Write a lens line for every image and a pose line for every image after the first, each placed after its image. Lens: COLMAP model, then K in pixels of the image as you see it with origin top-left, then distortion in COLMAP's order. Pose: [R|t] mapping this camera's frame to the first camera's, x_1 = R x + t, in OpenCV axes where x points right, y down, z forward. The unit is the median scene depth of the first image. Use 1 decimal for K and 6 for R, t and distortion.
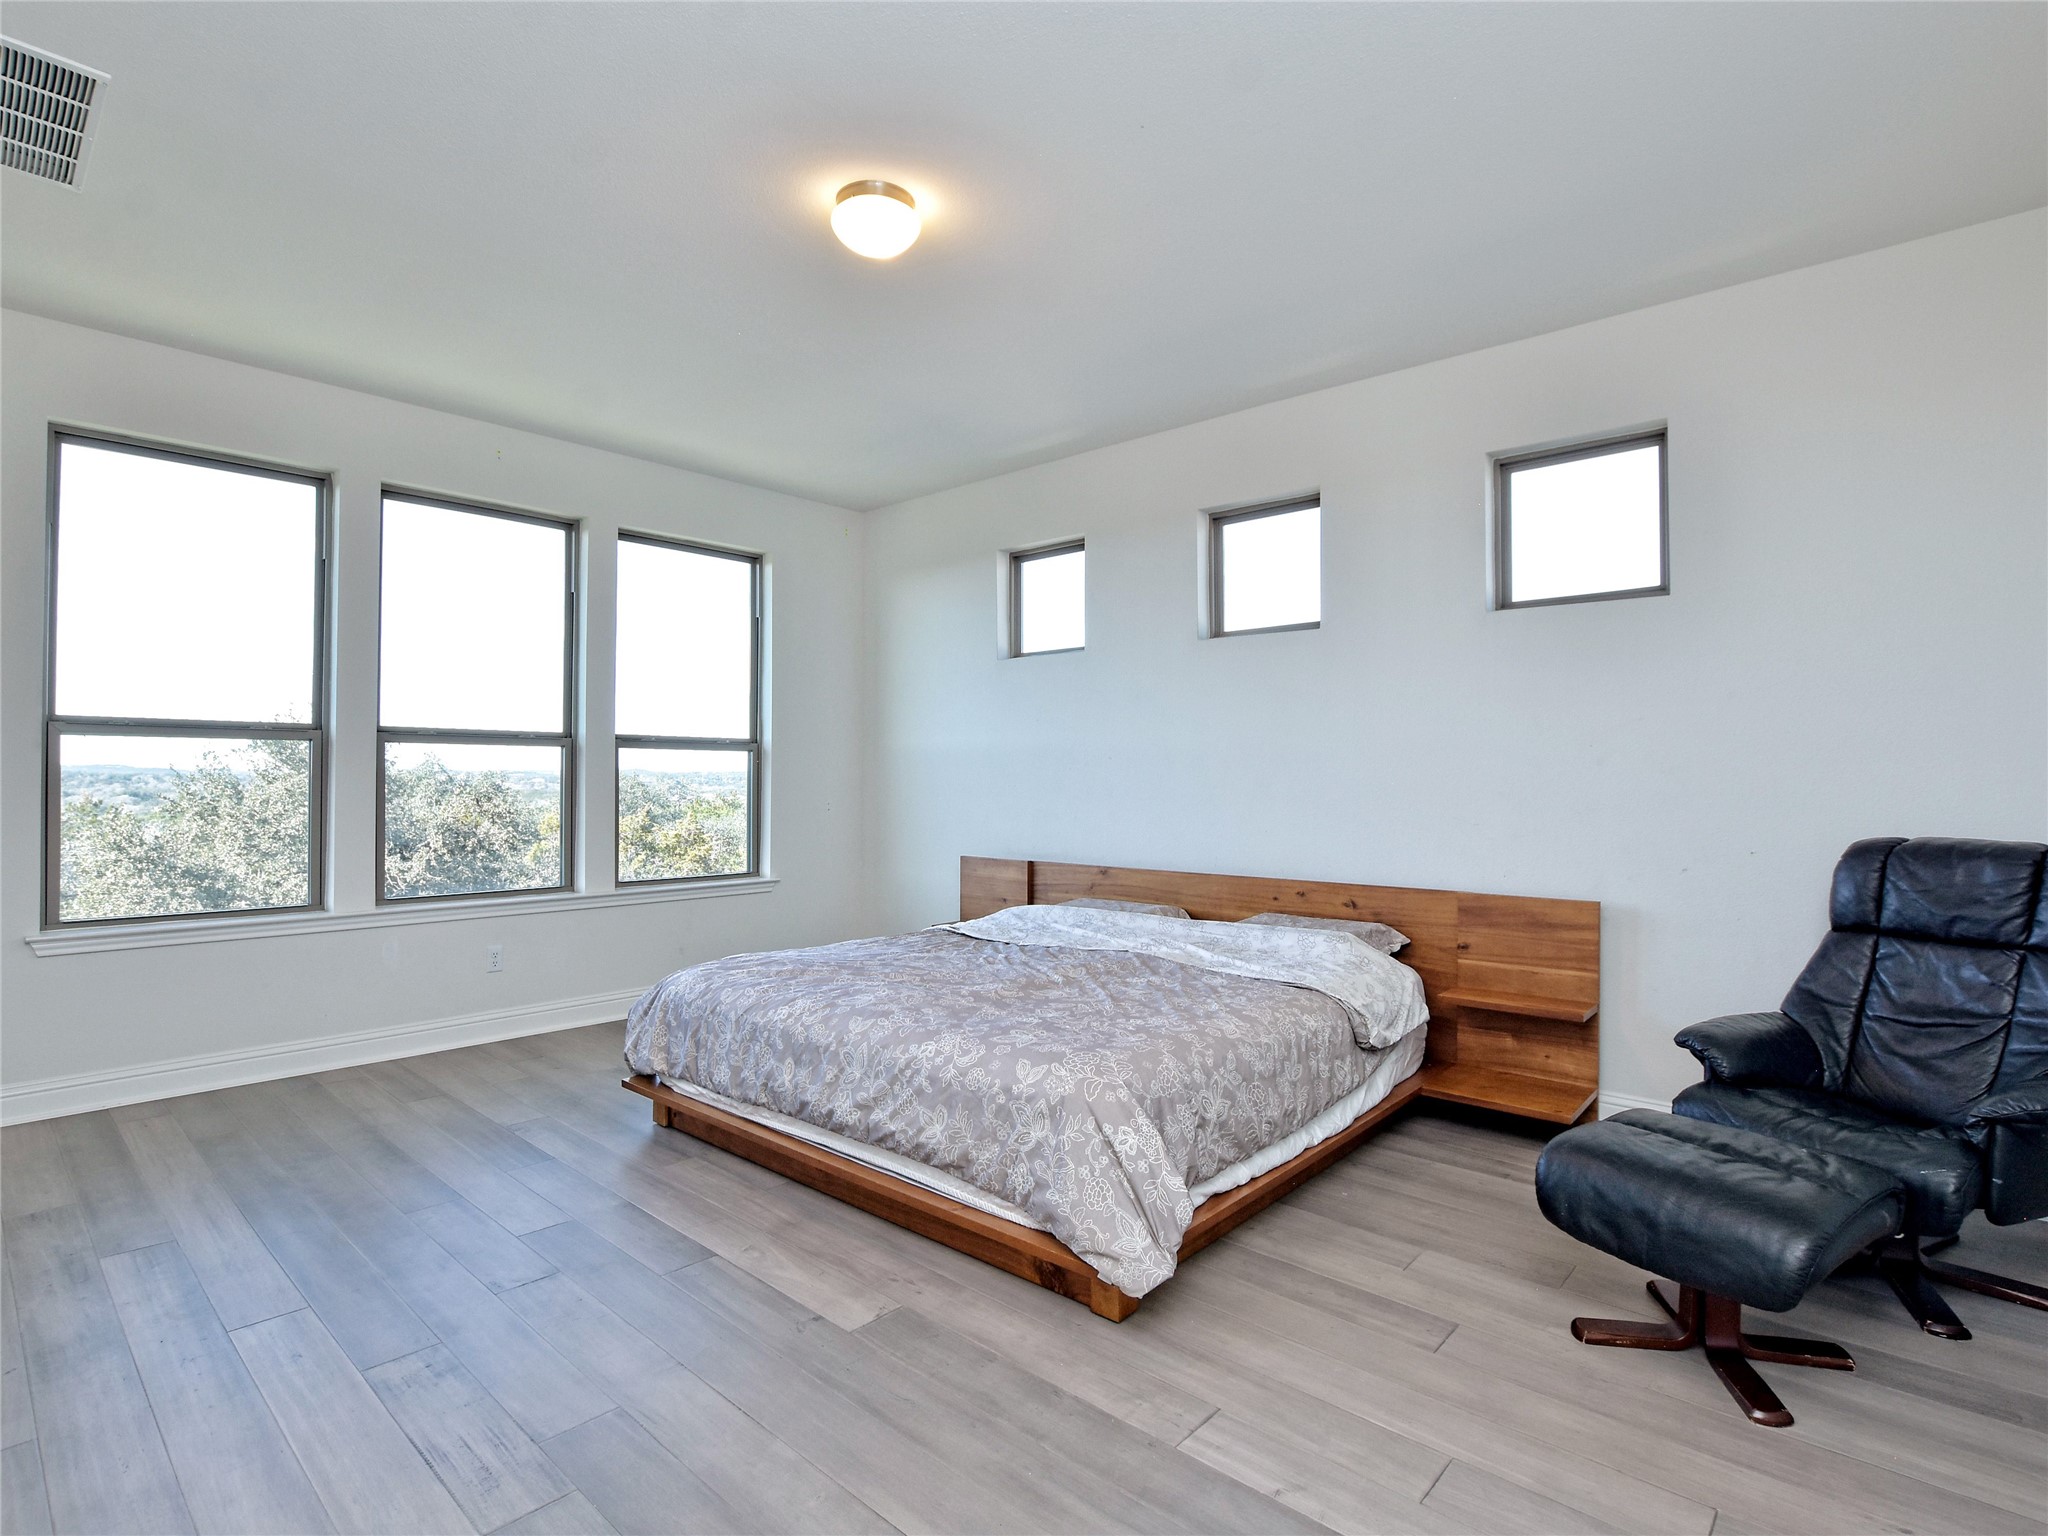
lens RADIAL K [[1027.0, 0, 1022.6], [0, 1027.0, 777.6], [0, 0, 1]] dist [-0.028363, 0.000048]
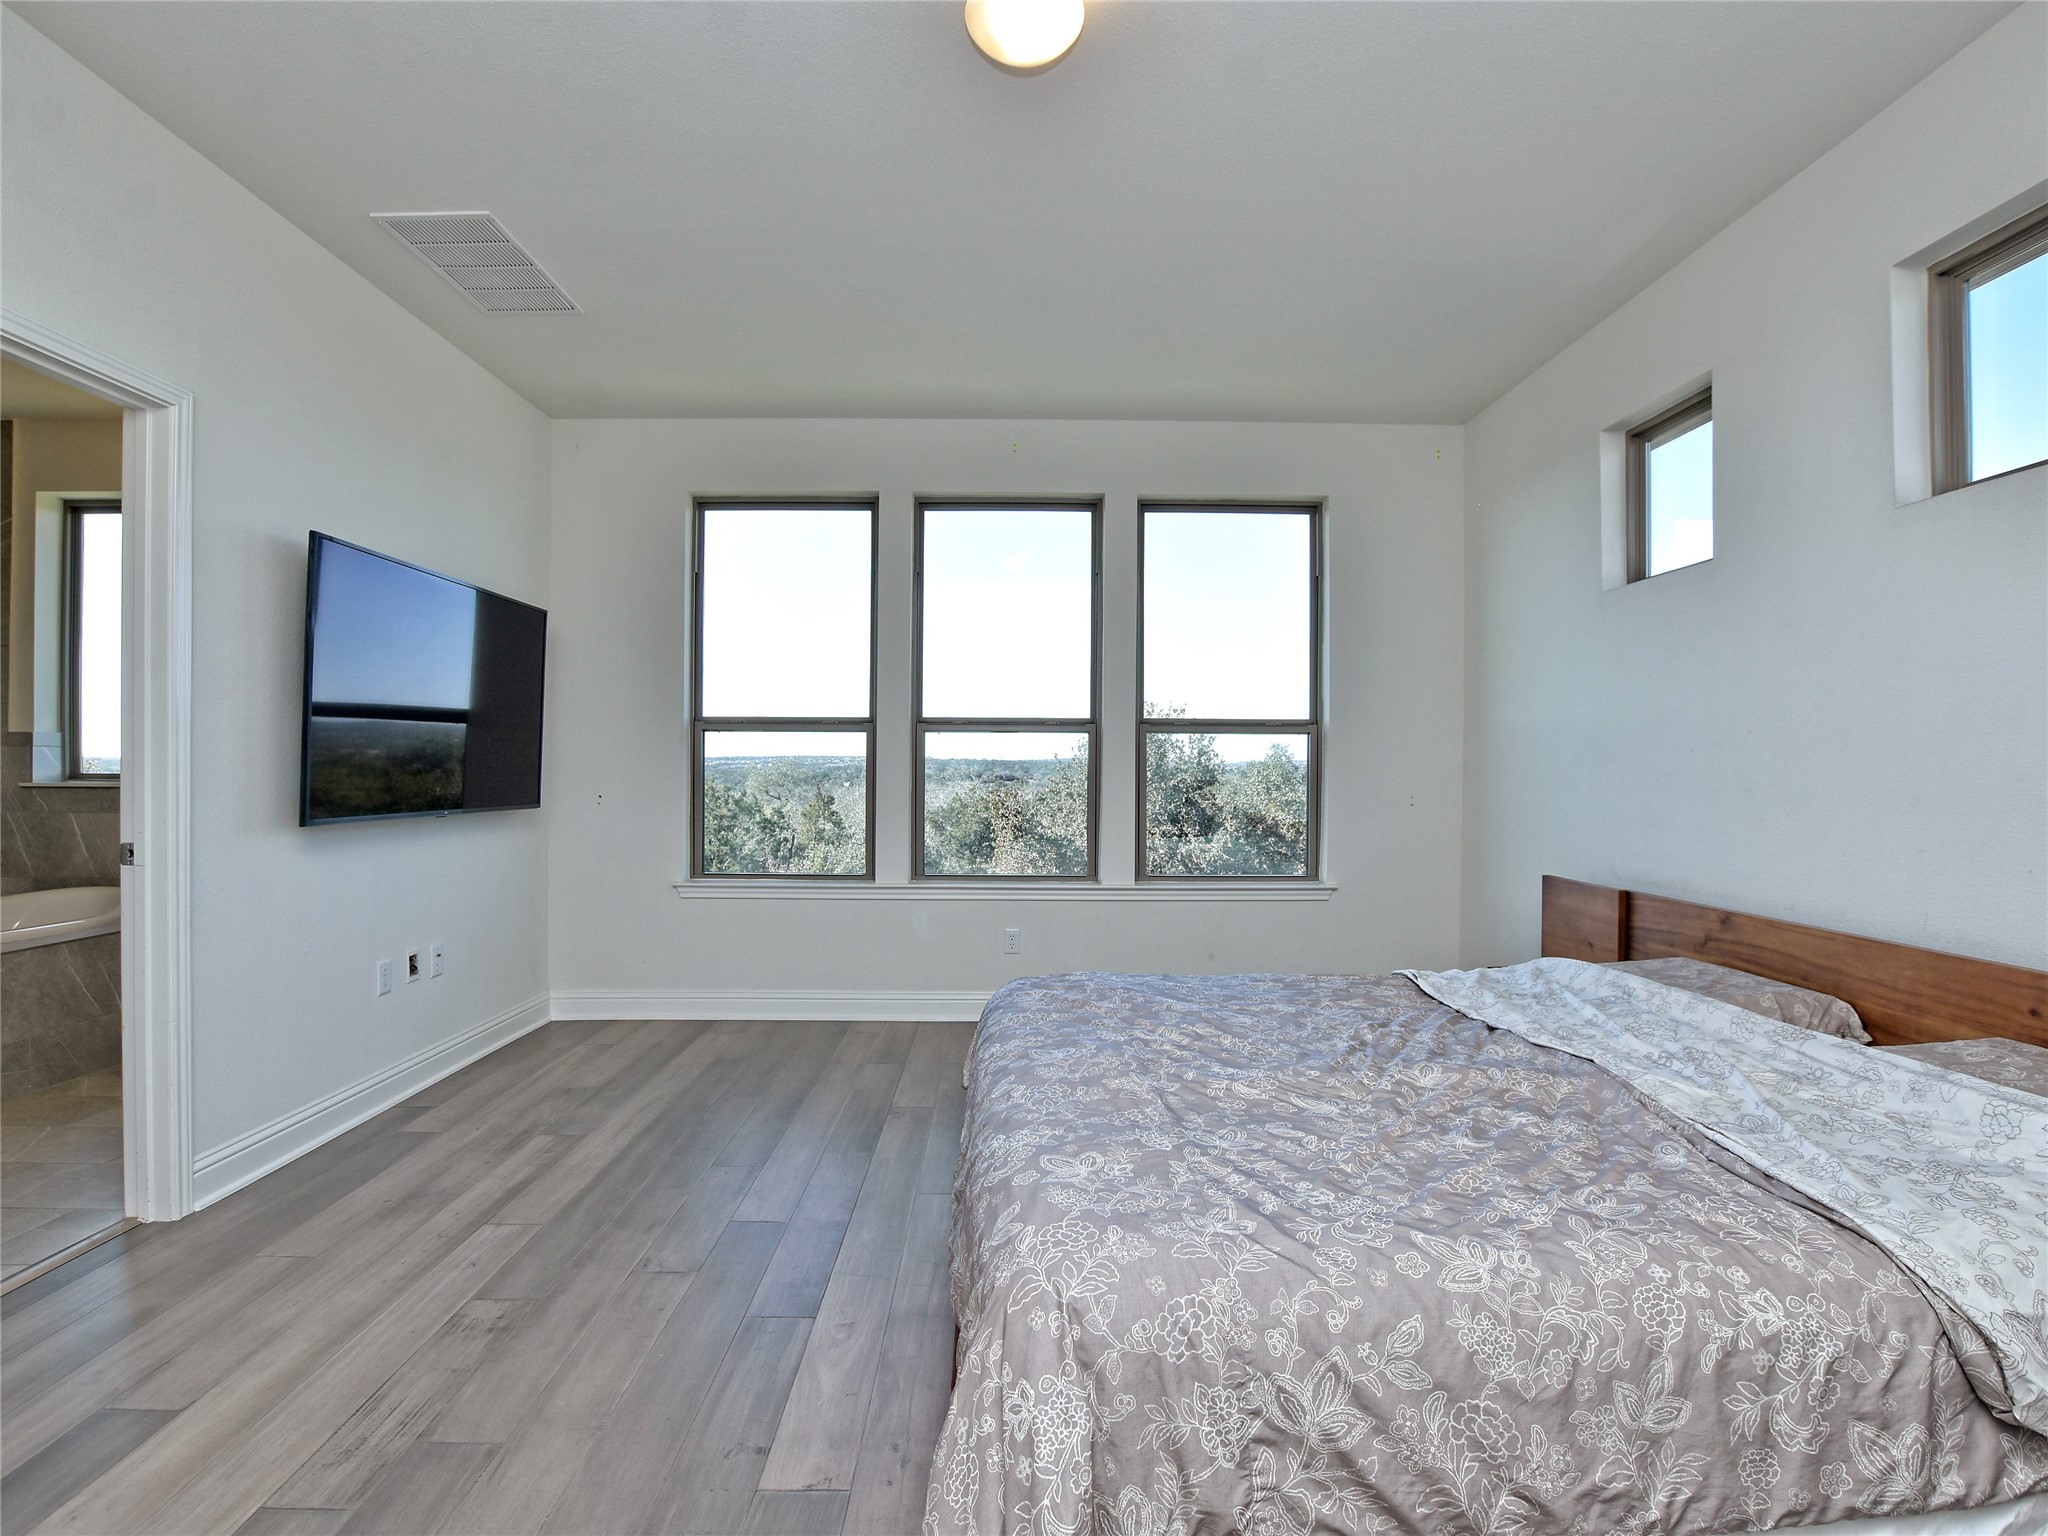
lens RADIAL K [[1027.0, 0, 1021.5], [0, 1027.0, 765.7], [0, 0, 1]] dist [-0.028363, 0.000048]
pose [[0.673074, 0.000034, -0.739576, 0.272492], [0.000047, 1.000000, 0.000090, 0.001831], [0.739576, -0.000096, 0.673074, 0.333275]]
